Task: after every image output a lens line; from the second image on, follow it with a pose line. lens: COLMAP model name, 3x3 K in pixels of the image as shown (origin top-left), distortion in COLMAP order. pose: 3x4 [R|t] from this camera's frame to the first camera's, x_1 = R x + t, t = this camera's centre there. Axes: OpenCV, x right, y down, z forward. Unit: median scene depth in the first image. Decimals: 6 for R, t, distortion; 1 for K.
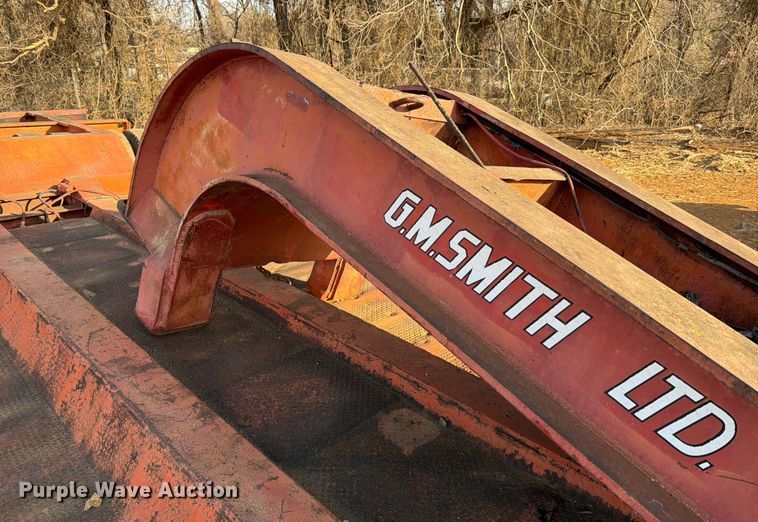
lens RADIAL K [[495.3, 0, 379.3], [0, 495.3, 251.3], [0, 0, 1]] dist [0.024354, -0.039201]
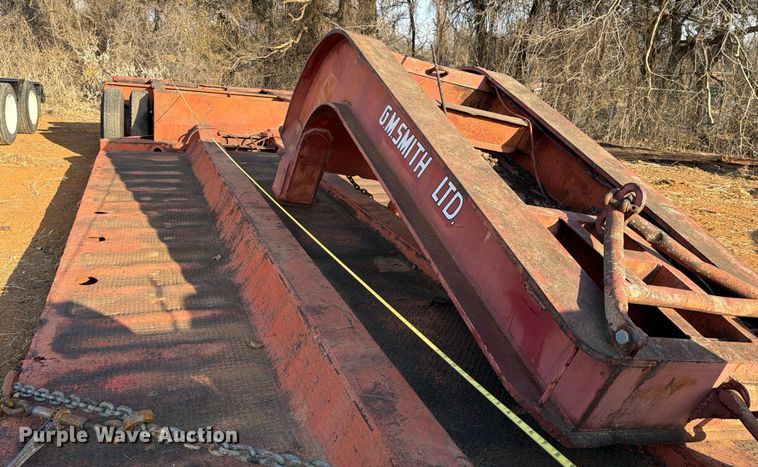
lens RADIAL K [[496.6, 0, 386.3], [0, 496.6, 199.1], [0, 0, 1]] dist [-0.002027, -0.005081]
pose [[0.922512, 0.145554, -0.357472, 0.522390], [-0.187873, 0.978380, -0.086463, 0.262633], [0.337158, 0.146923, 0.929913, -0.456309]]
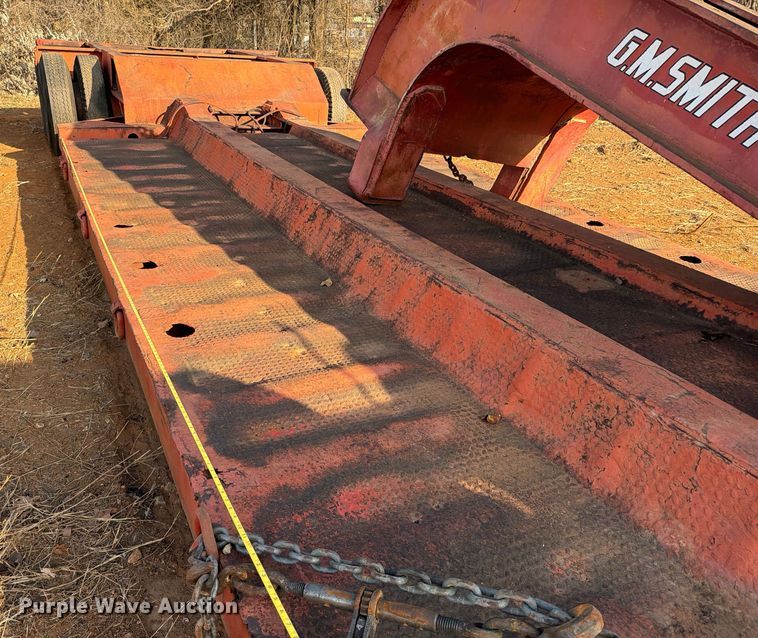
lens RADIAL K [[554.0, 0, 338.2], [0, 554.0, 317.9], [0, 0, 1]] dist [0.013732, -0.026289]
pose [[0.933527, 0.175327, -0.312709, -0.046951], [-0.138198, 0.980833, 0.137364, 0.308565], [0.330799, -0.085017, 0.939864, -0.327621]]
